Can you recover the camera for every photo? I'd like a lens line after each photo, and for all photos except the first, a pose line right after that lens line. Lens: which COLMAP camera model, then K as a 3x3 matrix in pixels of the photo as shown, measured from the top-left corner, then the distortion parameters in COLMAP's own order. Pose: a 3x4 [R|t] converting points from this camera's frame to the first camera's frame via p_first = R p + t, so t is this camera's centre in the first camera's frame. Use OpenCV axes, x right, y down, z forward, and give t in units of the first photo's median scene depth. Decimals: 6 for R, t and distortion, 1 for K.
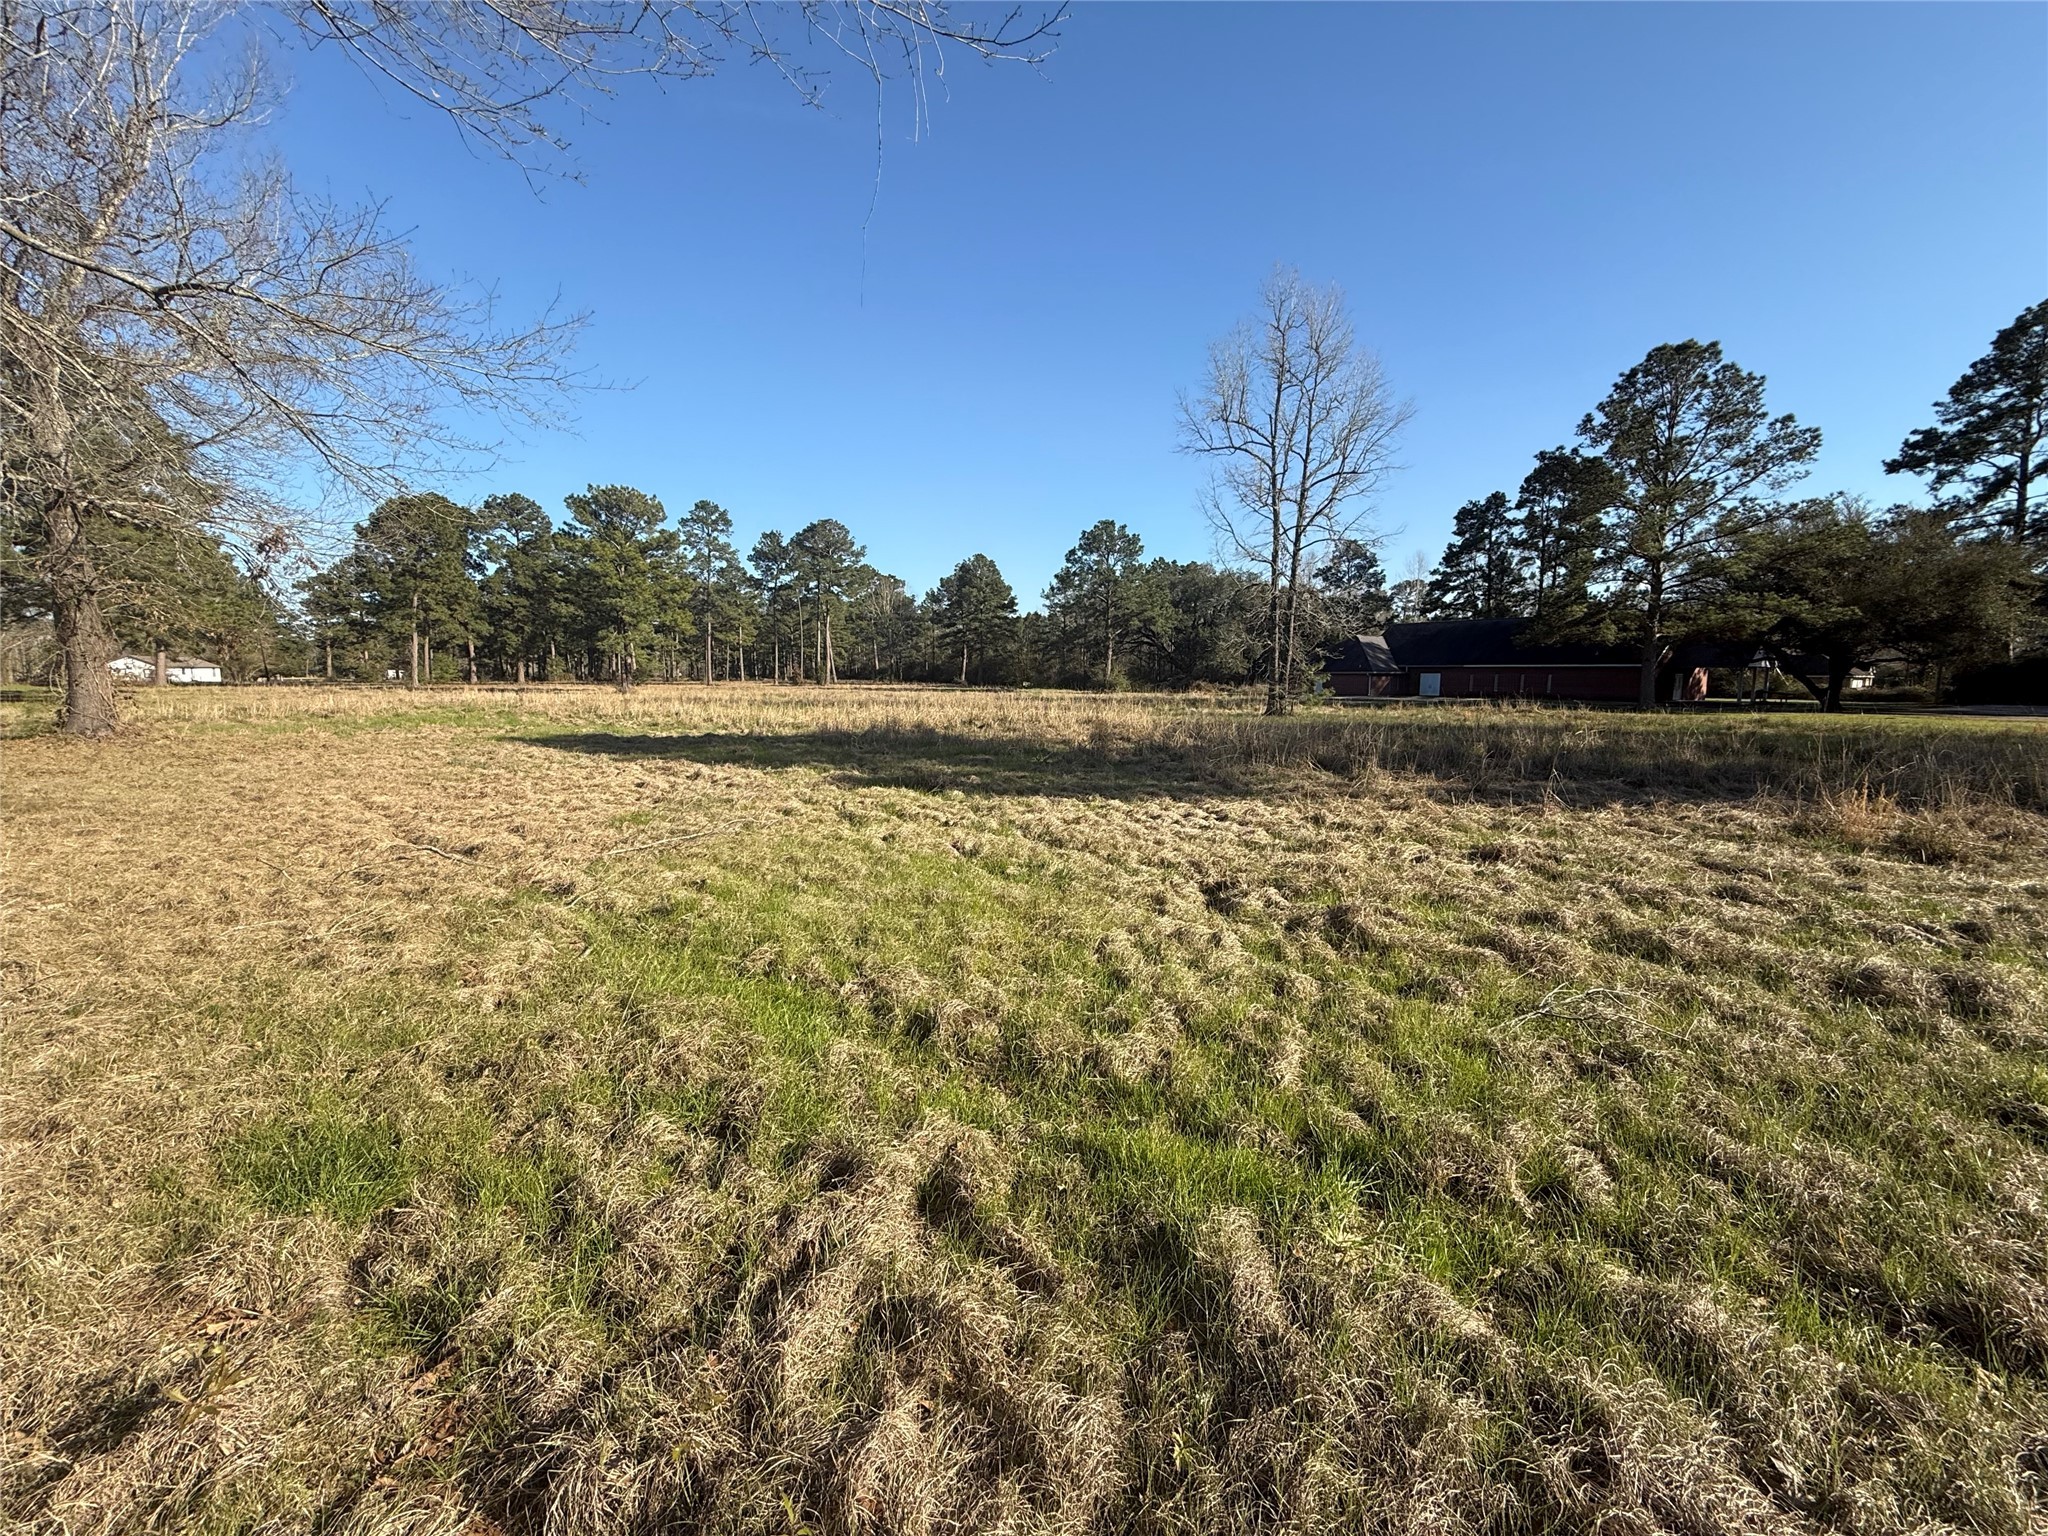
lens RADIAL K [[817.7, 0, 1019.9], [0, 817.7, 765.0], [0, 0, 1]] dist [0.002442, 0.000095]
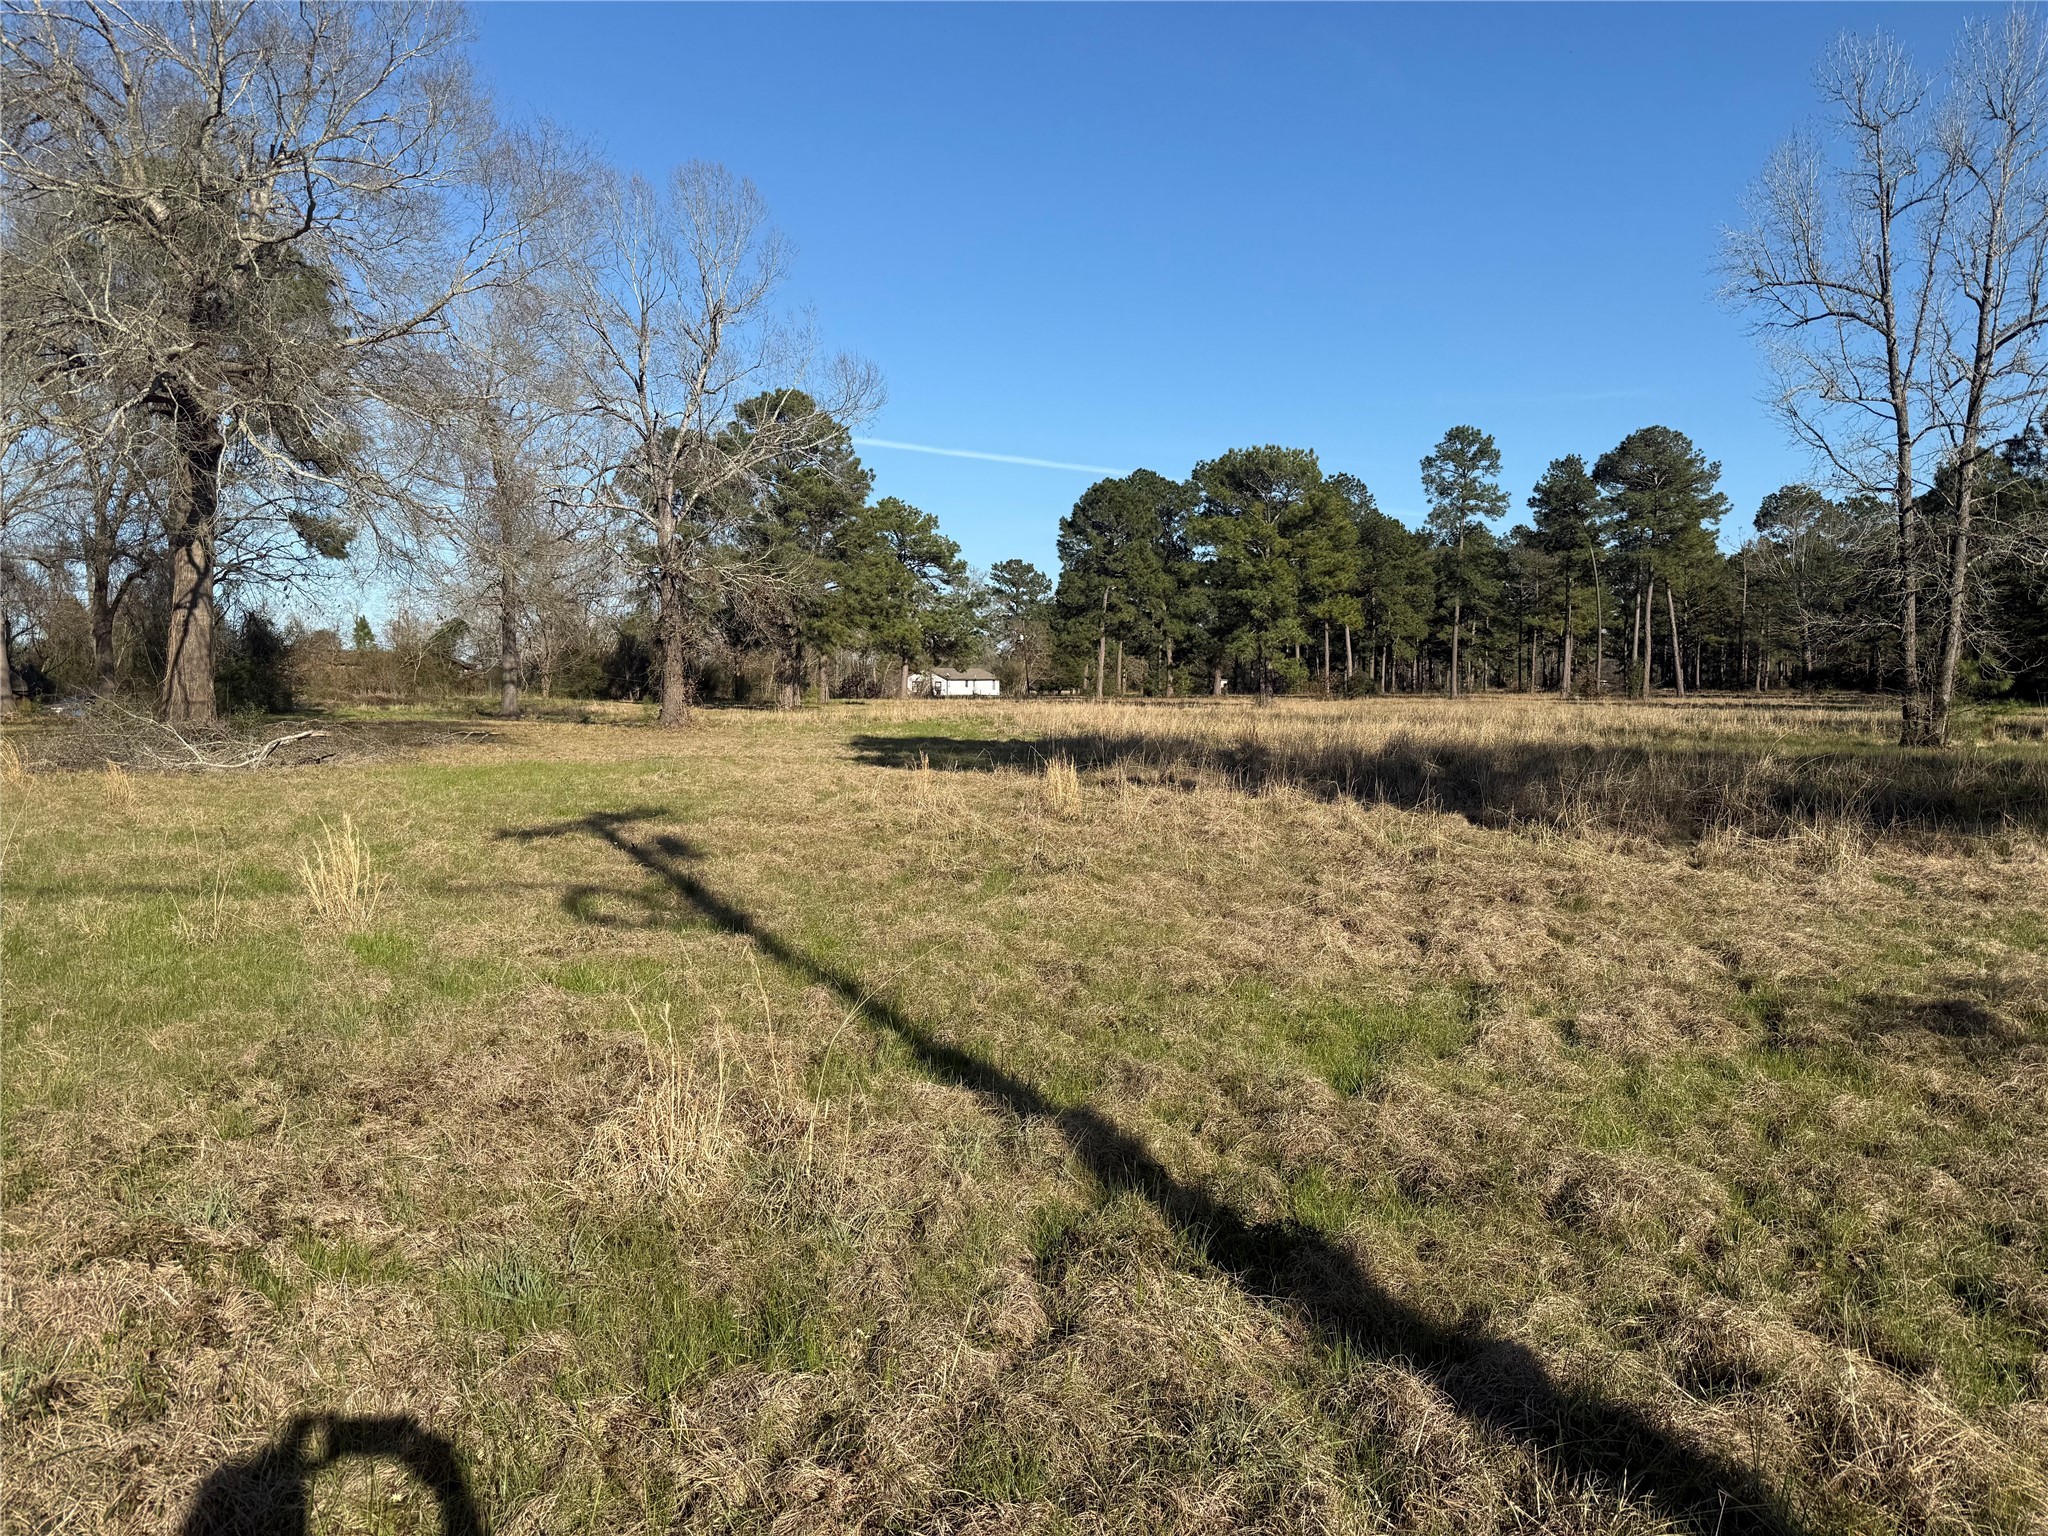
lens RADIAL K [[1423.5, 0, 1018.0], [0, 1423.5, 774.4], [0, 0, 1]] dist [0.182258, -0.338351]
pose [[0.686783, 0.040369, -0.725741, 1.471314], [-0.073408, 0.997204, -0.013999, 0.042536], [0.723146, 0.062890, 0.687826, -0.424799]]
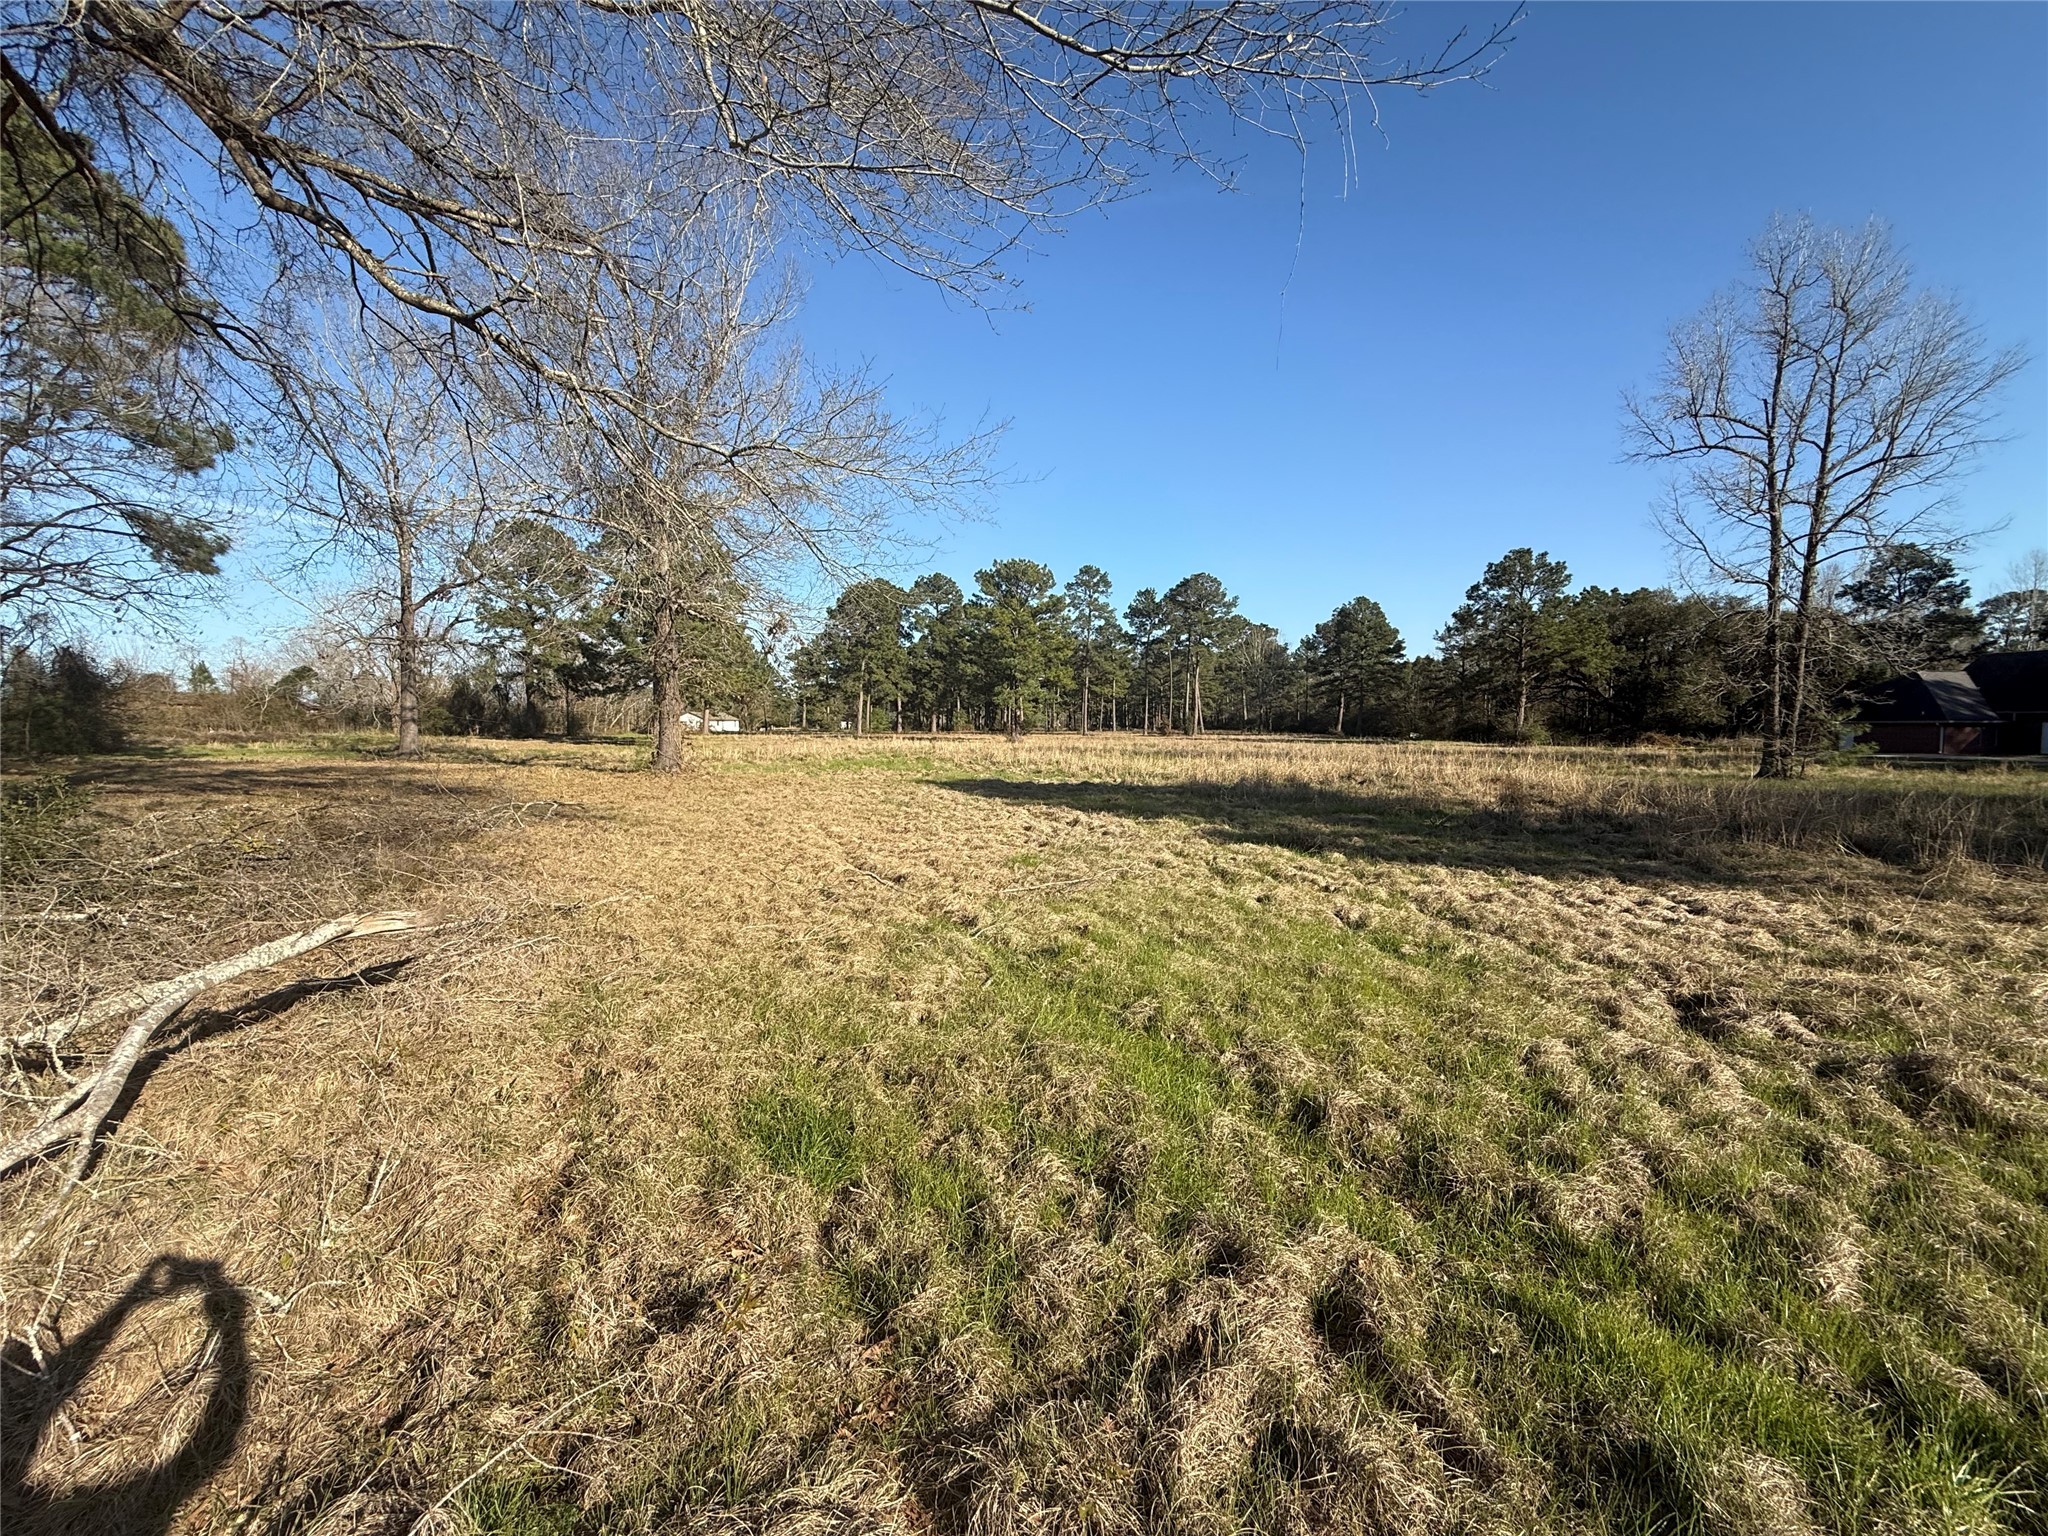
lens RADIAL K [[817.7, 0, 1019.9], [0, 817.7, 765.0], [0, 0, 1]] dist [0.002442, 0.000095]
pose [[0.905296, 0.019048, -0.424355, -0.013501], [-0.044576, 0.997738, -0.050309, -0.006980], [0.422437, 0.064461, 0.904097, -0.003762]]
